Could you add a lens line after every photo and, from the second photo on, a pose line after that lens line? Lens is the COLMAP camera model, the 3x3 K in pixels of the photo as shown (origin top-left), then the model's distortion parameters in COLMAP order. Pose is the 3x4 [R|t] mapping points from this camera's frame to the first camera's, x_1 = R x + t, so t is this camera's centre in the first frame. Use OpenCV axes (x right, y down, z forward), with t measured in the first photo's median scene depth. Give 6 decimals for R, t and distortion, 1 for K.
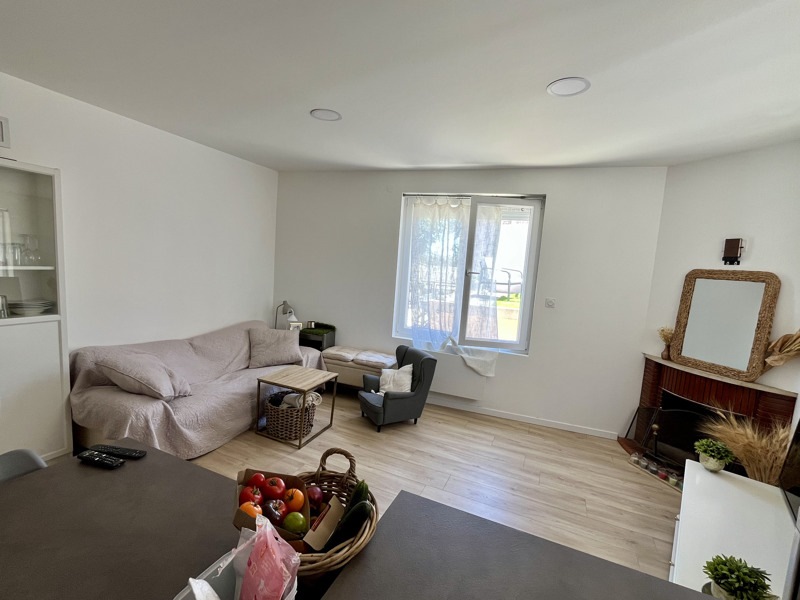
lens RADIAL K [[372.5, 0, 400.0], [0, 372.5, 300.0], [0, 0, 1]] dist [-0.009461, -0.000148]
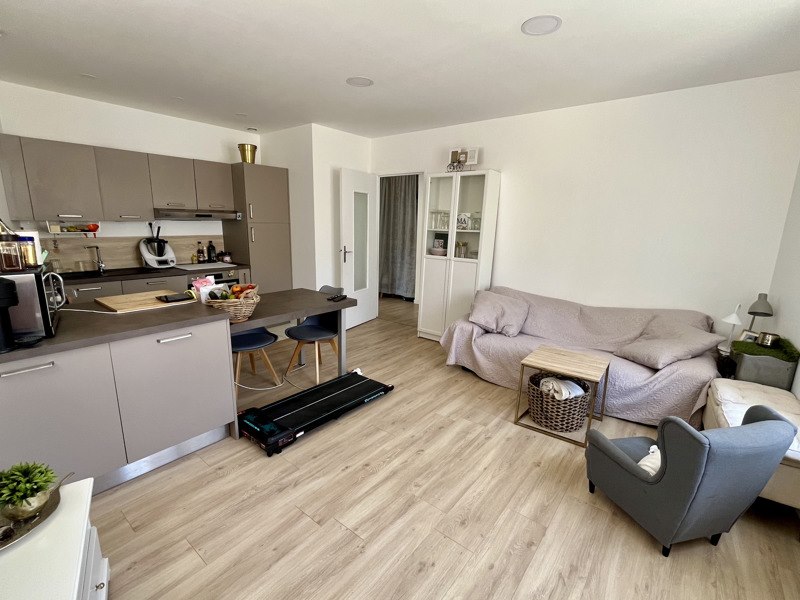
lens RADIAL K [[372.5, 0, 400.0], [0, 372.5, 300.0], [0, 0, 1]] dist [-0.009461, -0.000148]
pose [[-0.258560, 0.126852, -0.957630, 0.624522], [-0.142612, 0.975465, 0.167719, -0.009986], [0.955410, 0.179935, -0.234126, 0.865121]]
